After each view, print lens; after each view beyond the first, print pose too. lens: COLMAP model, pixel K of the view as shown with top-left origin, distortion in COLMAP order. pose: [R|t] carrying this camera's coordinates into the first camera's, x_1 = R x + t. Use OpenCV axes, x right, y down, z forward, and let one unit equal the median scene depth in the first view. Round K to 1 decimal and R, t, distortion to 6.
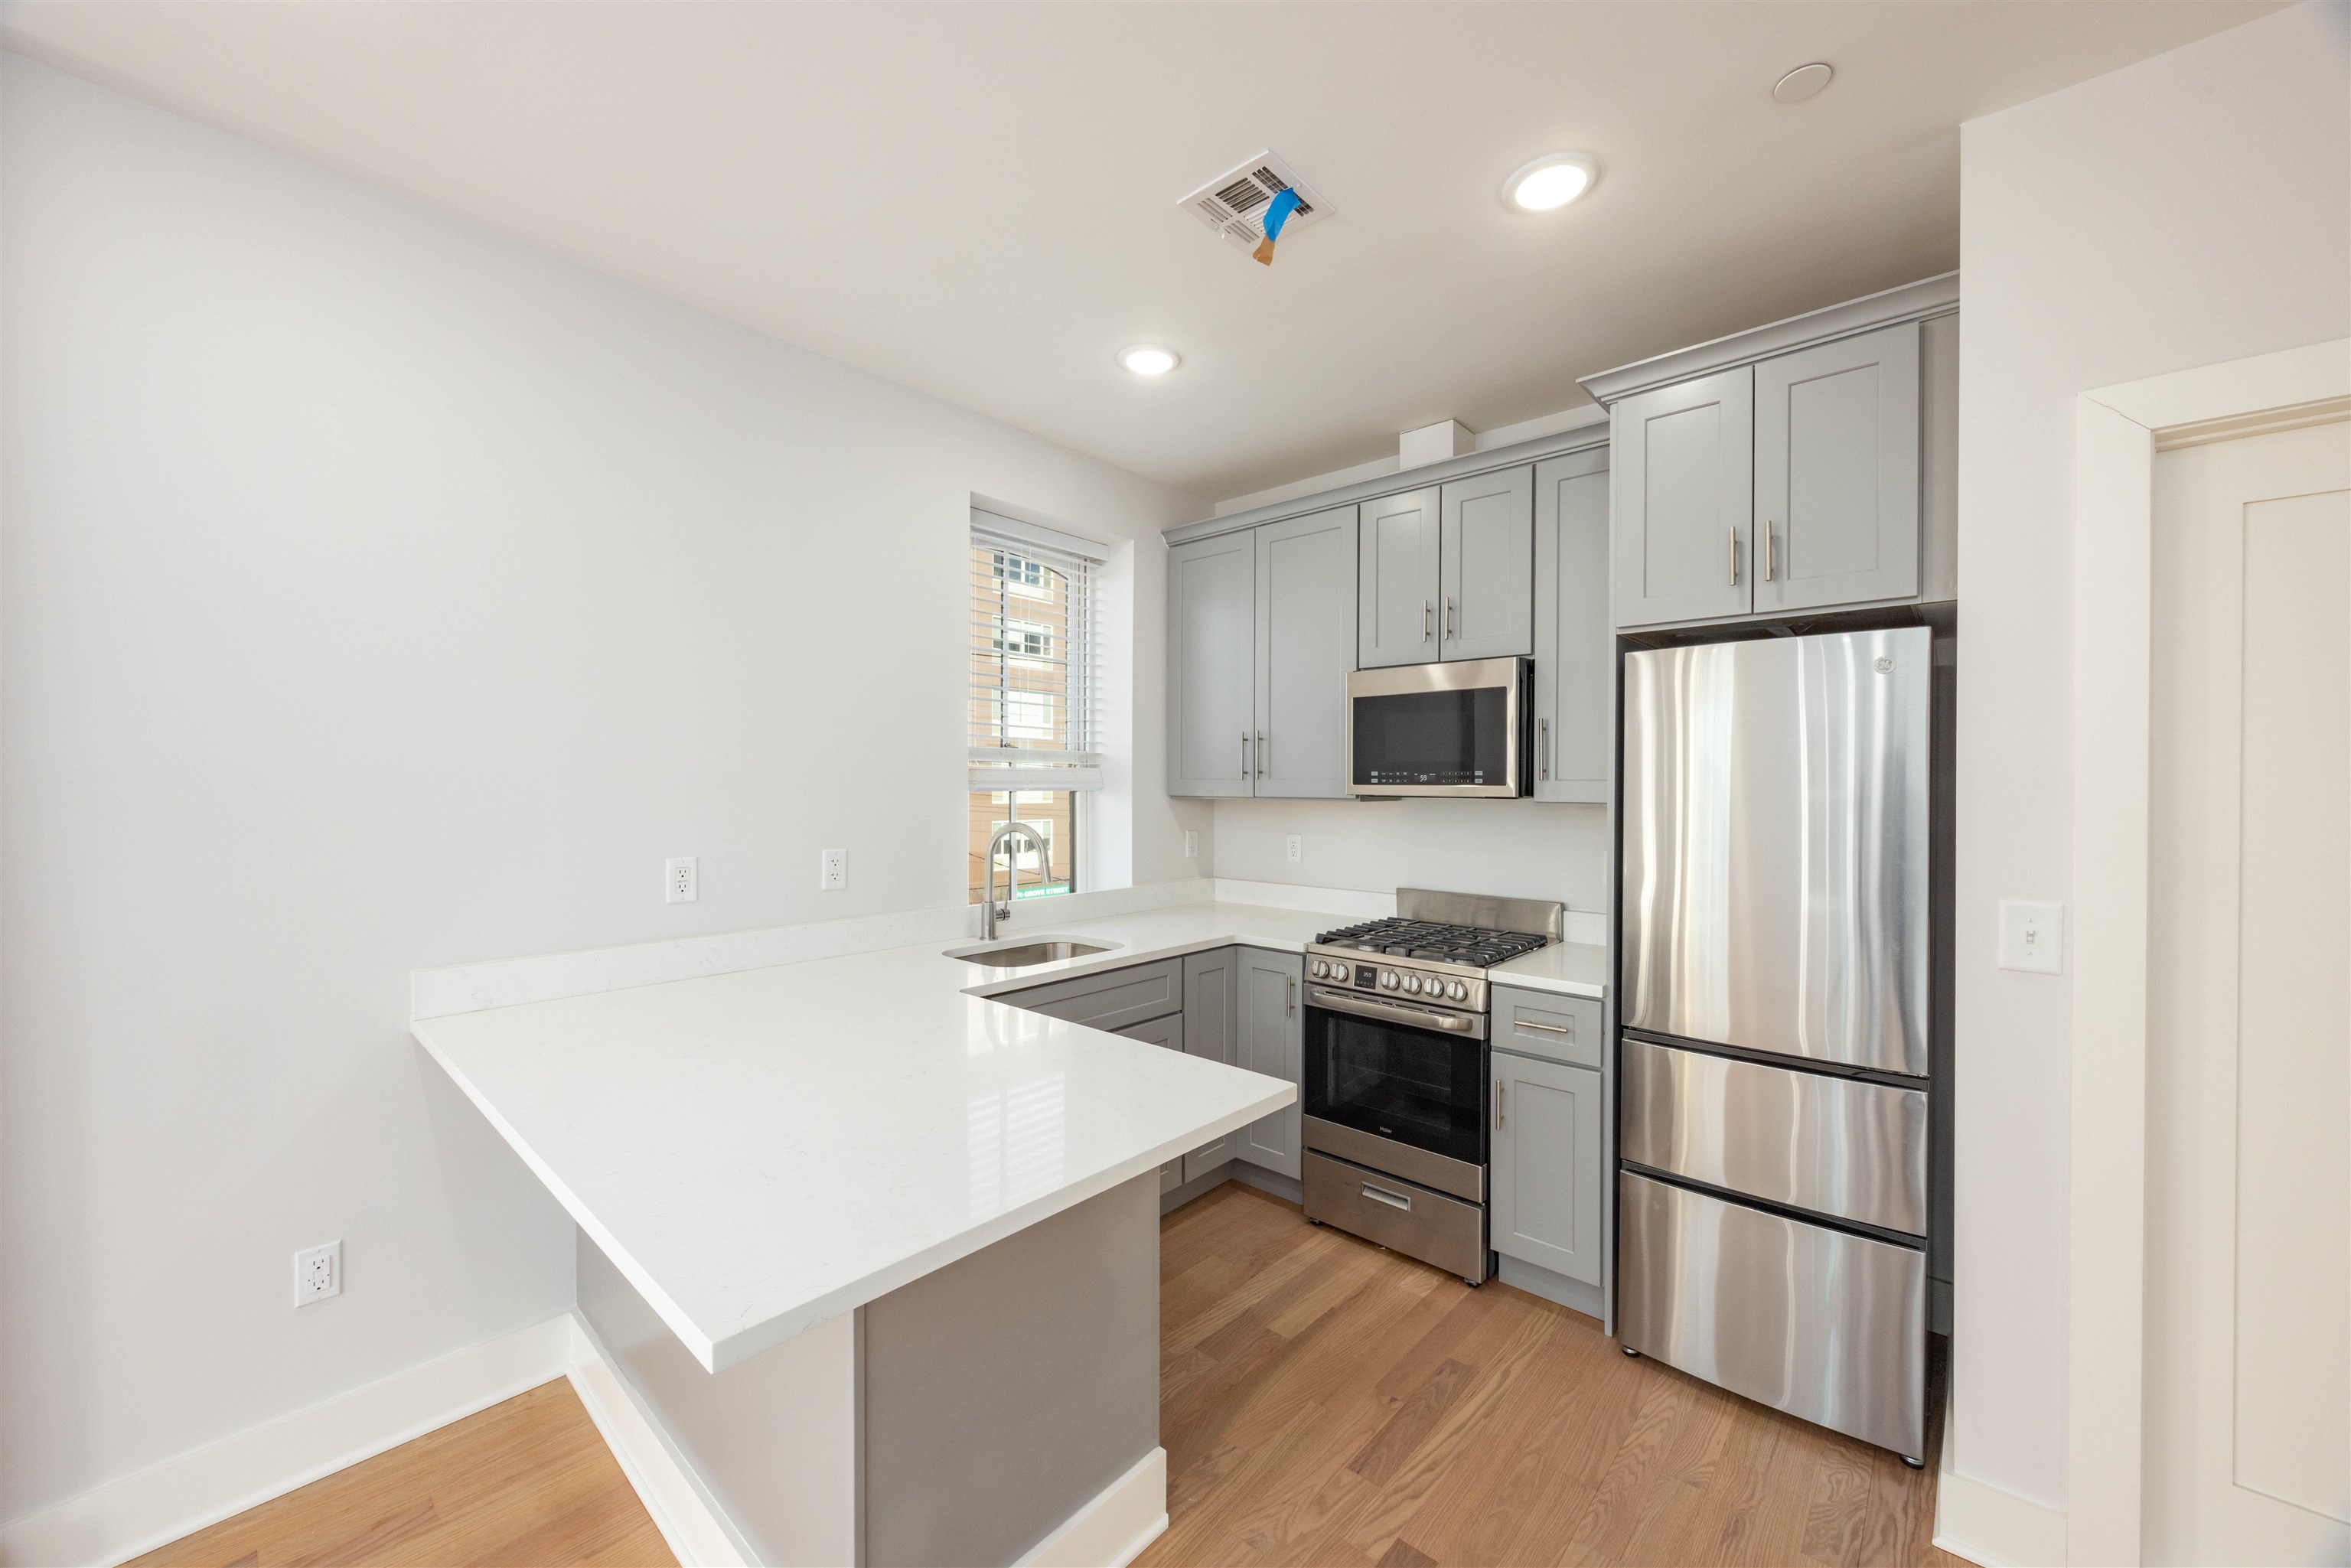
lens RADIAL K [[900.6, 0, 1177.1], [0, 900.6, 786.1], [0, 0, 1]] dist [0.000145, 0.000245]
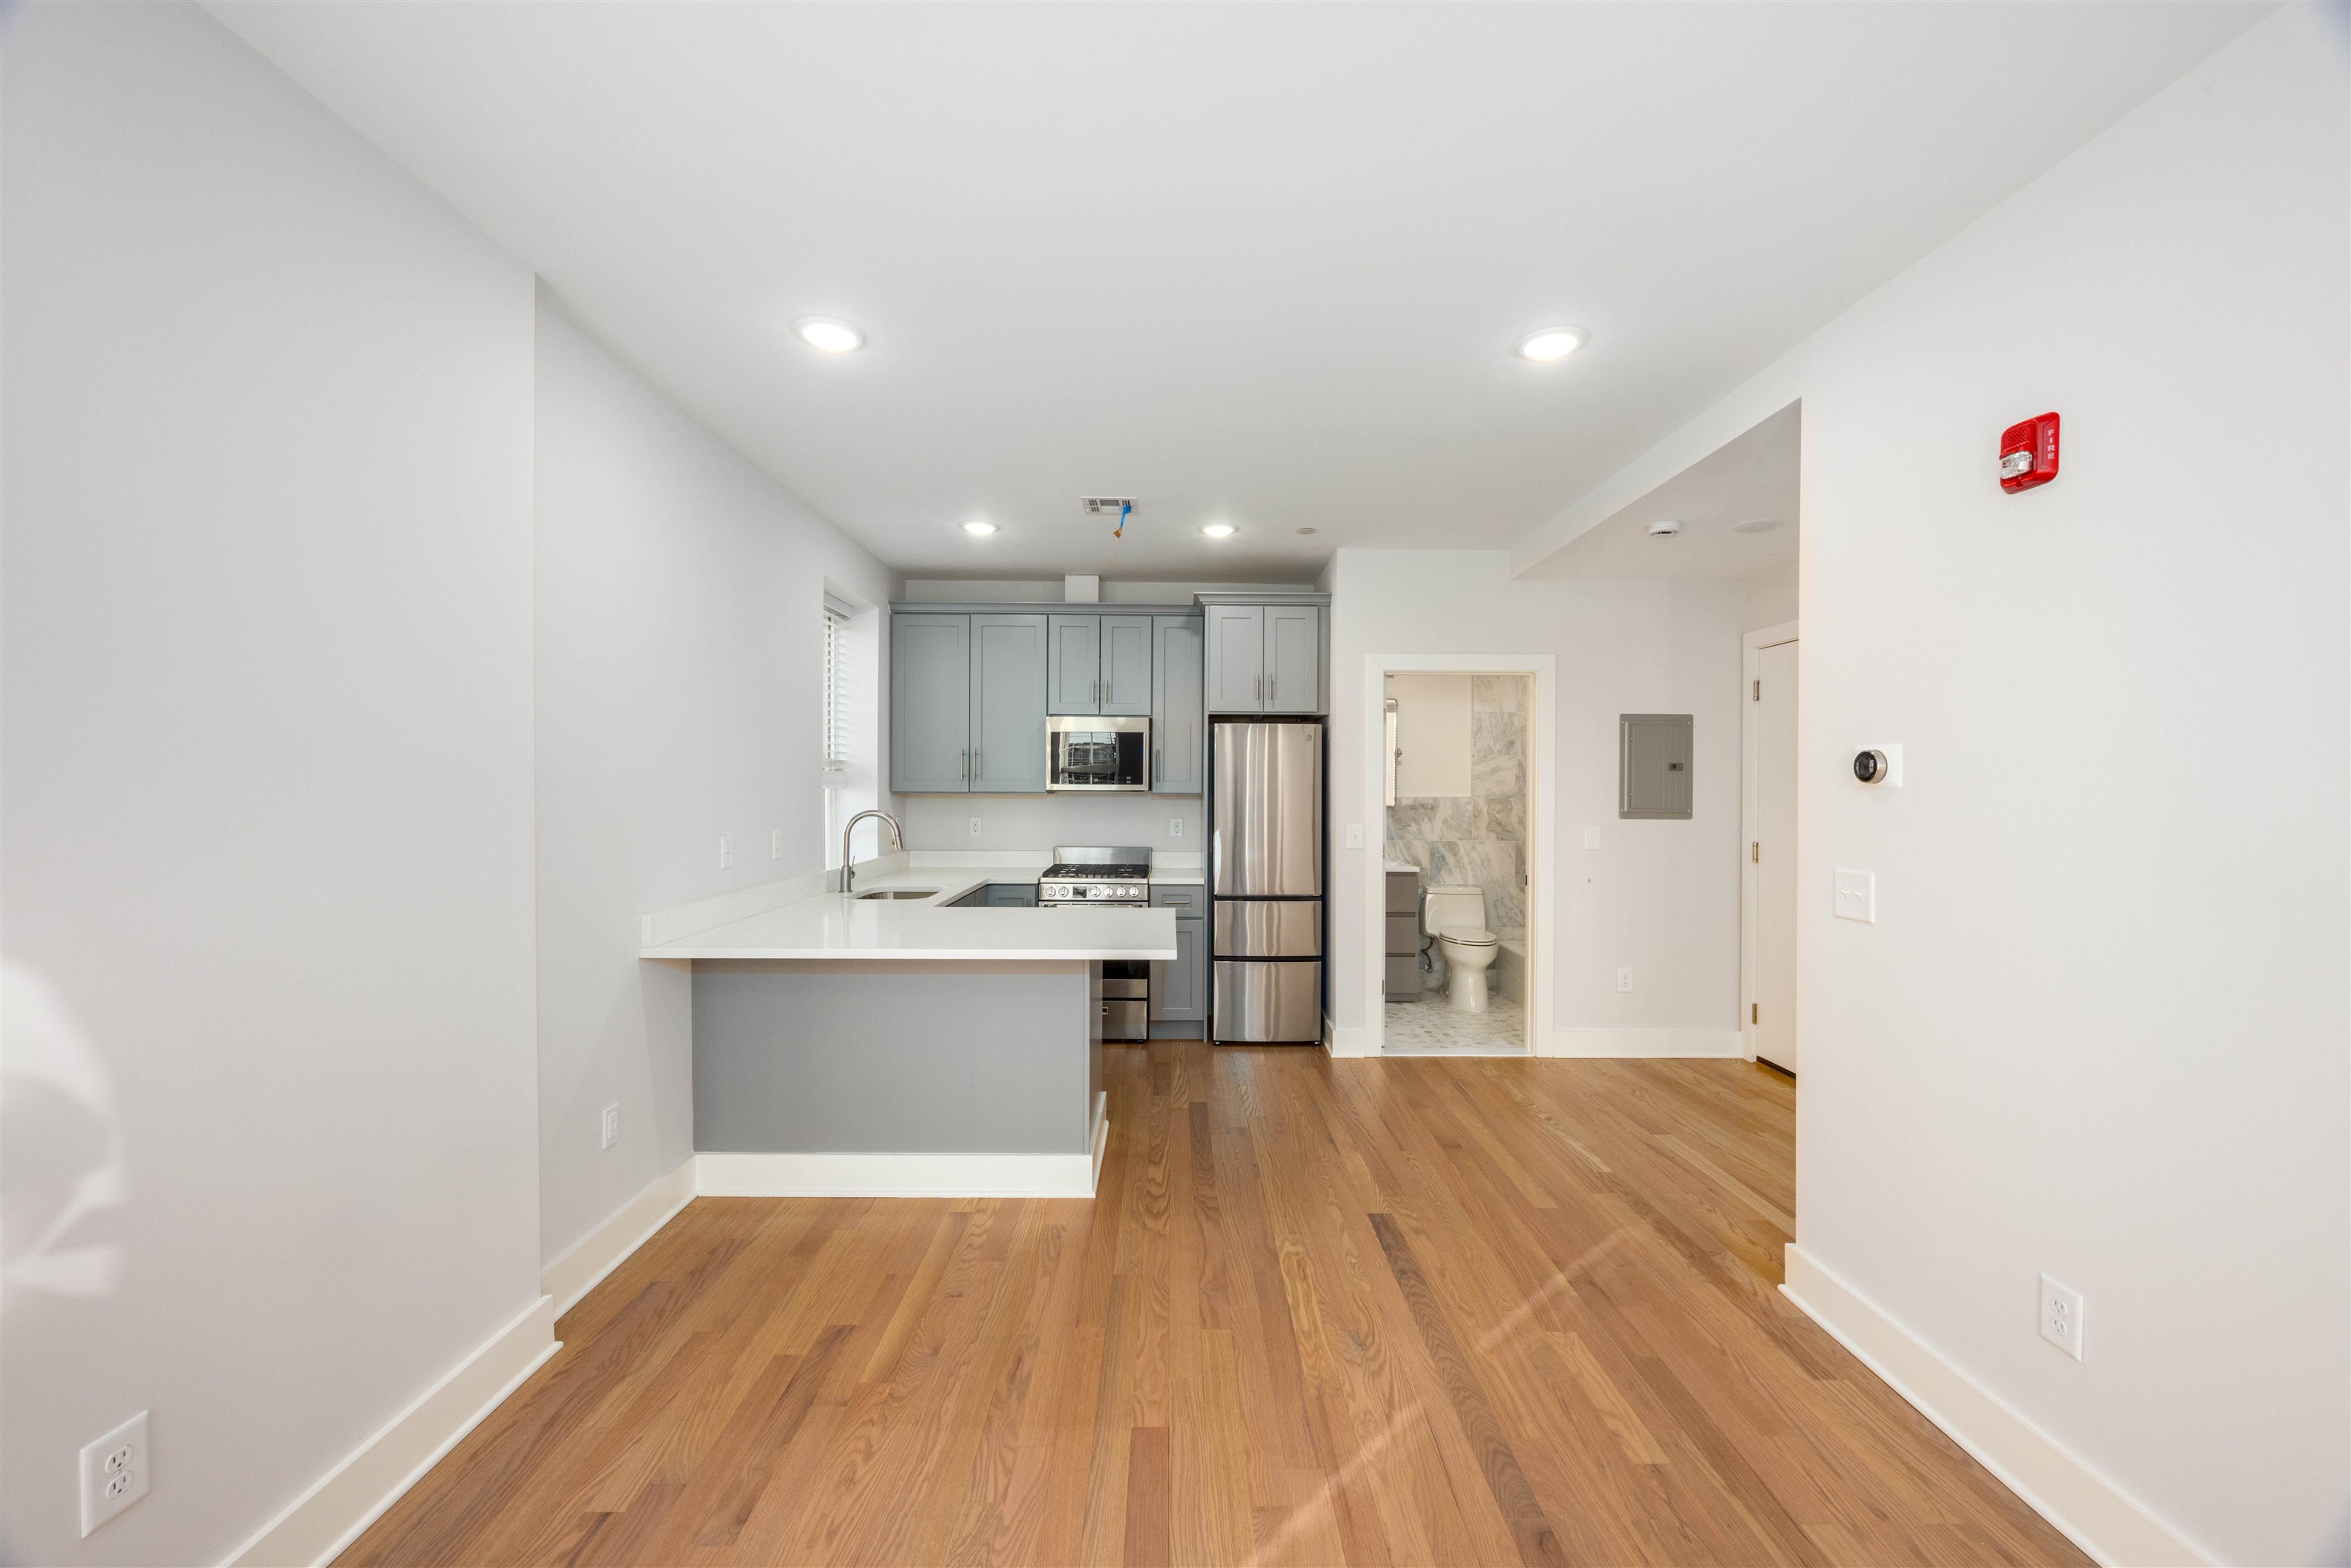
lens RADIAL K [[900.6, 0, 1192.6], [0, 900.6, 790.7], [0, 0, 1]] dist [0.000145, 0.000245]
pose [[0.731526, -0.005407, 0.681792, -0.924053], [-0.000189, 0.999967, 0.008133, -0.003462], [-0.681813, -0.006078, 0.731501, -0.500666]]
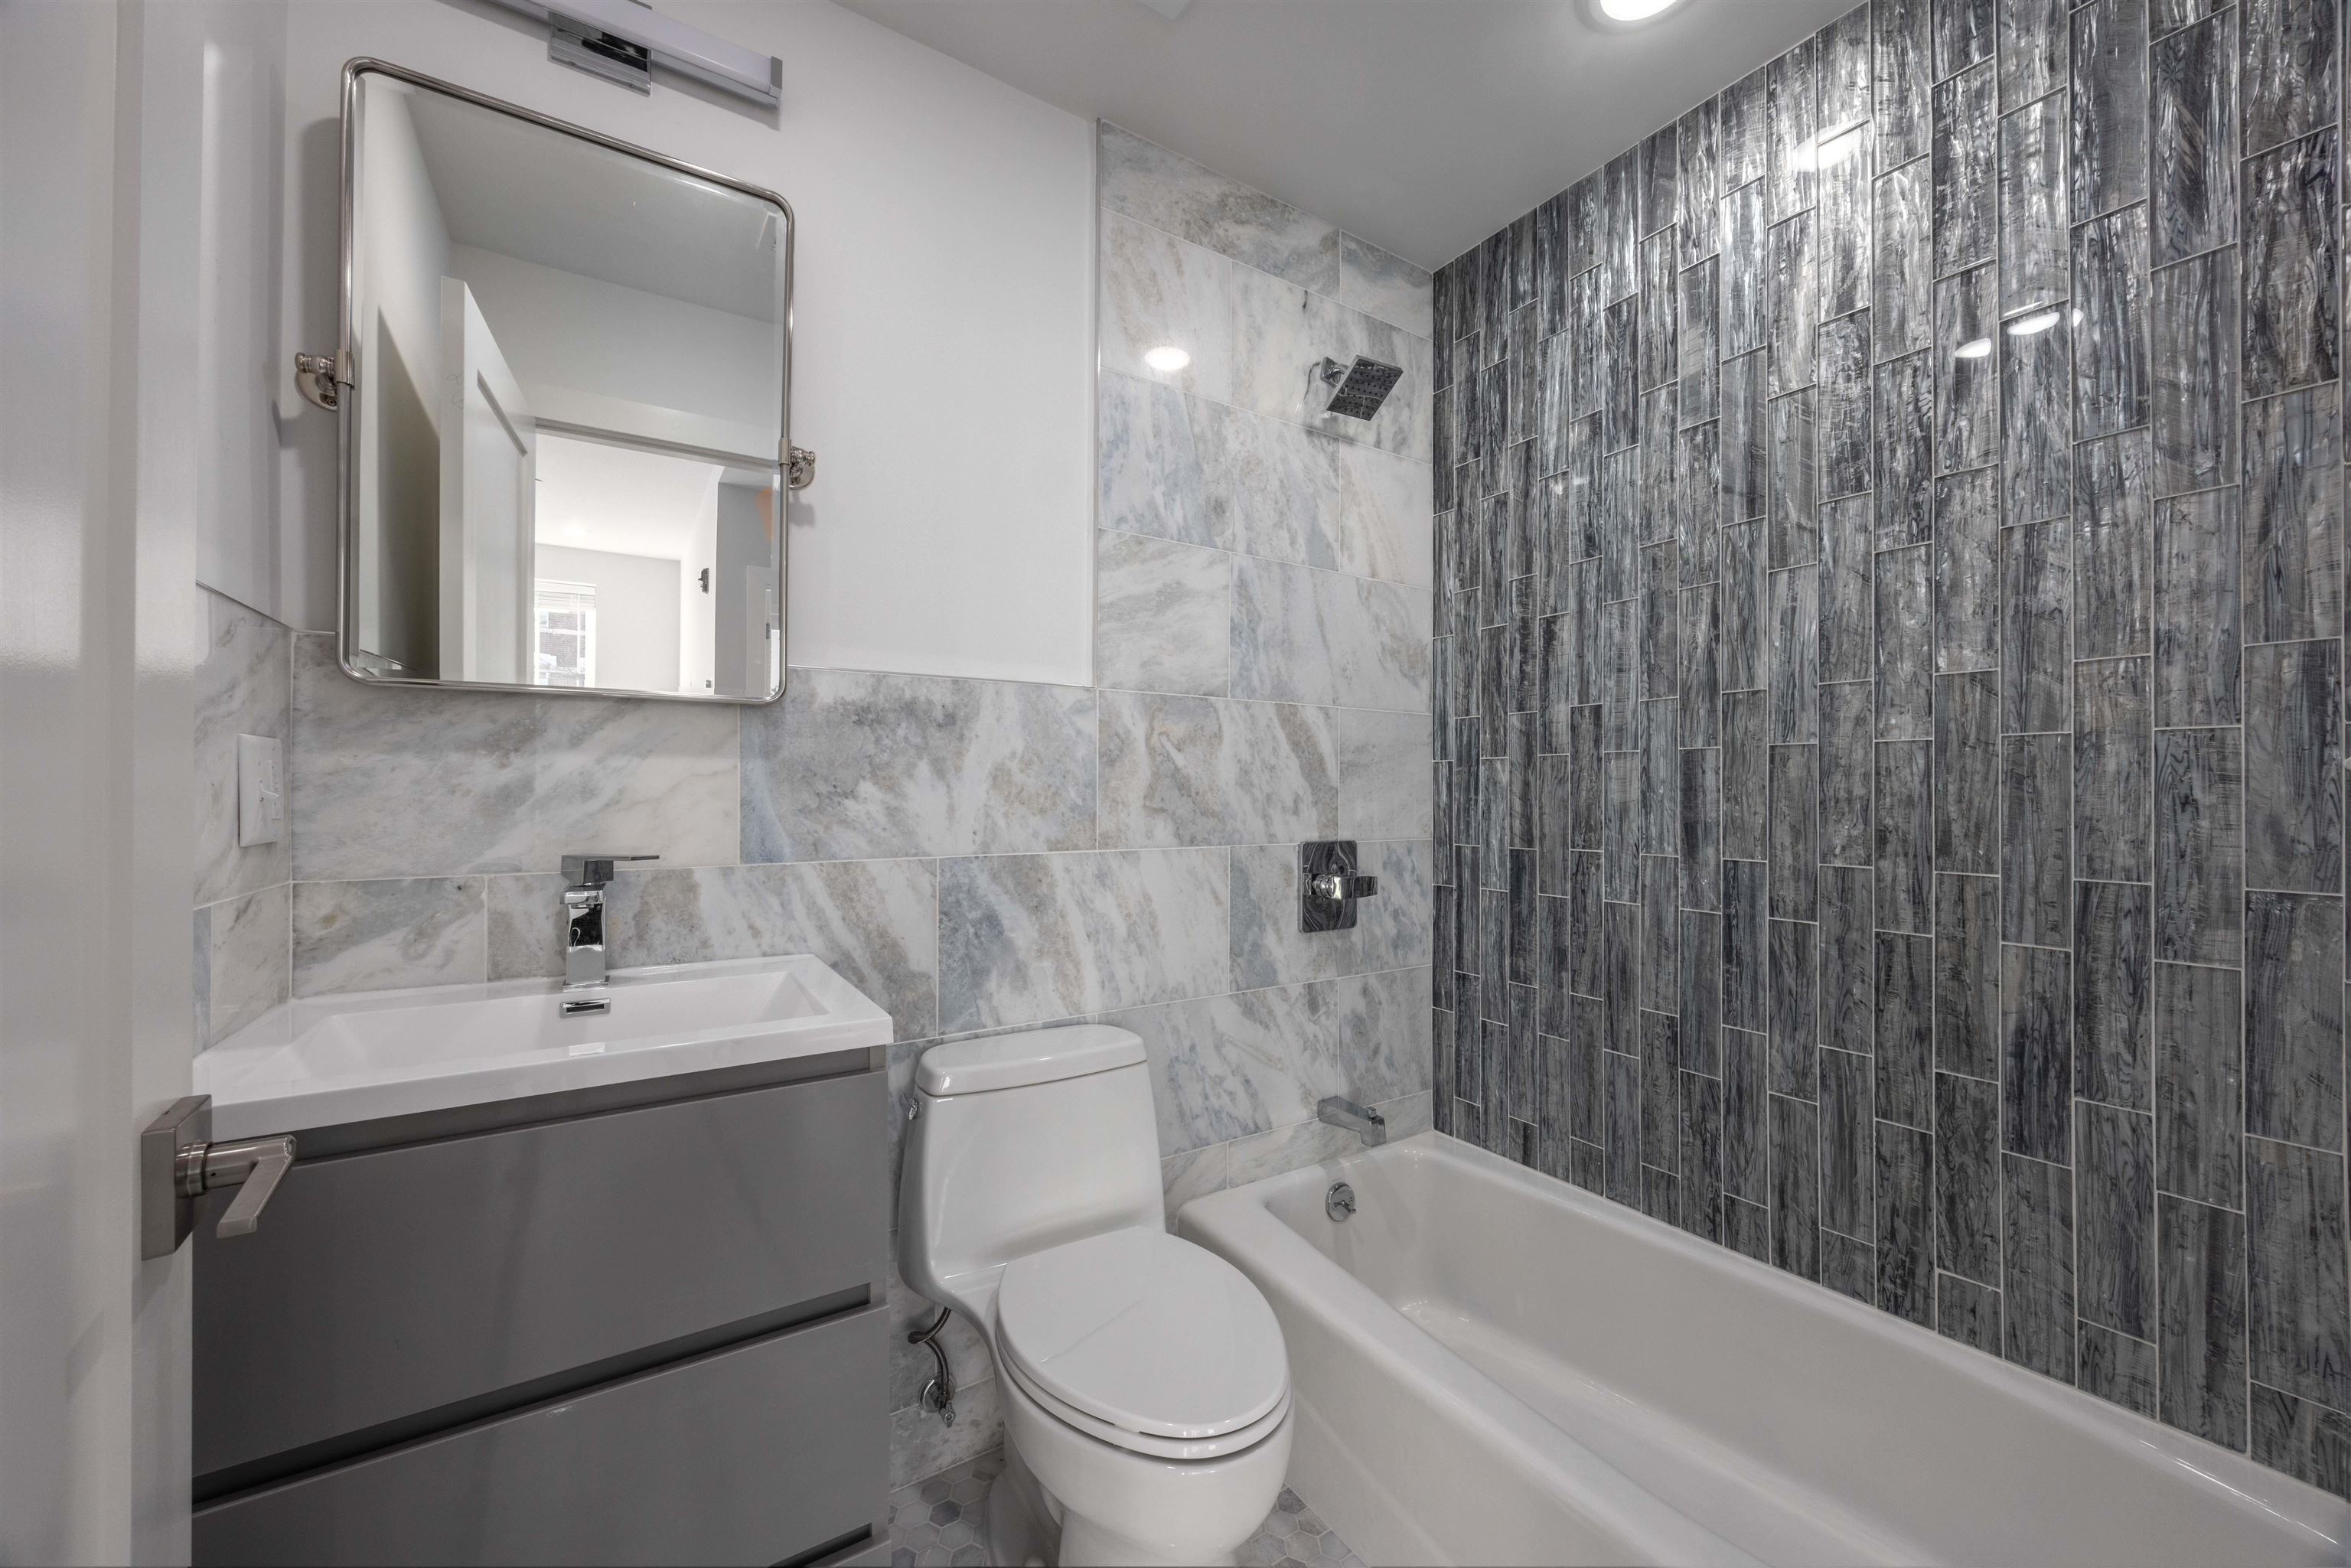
lens RADIAL K [[900.6, 0, 1179.3], [0, 900.6, 782.0], [0, 0, 1]] dist [0.000145, 0.000245]
pose [[0.273752, 0.004029, 0.961792, 0.749638], [0.000404, 0.999991, -0.004304, 0.110073], [-0.961800, 0.001567, 0.273748, 0.574324]]
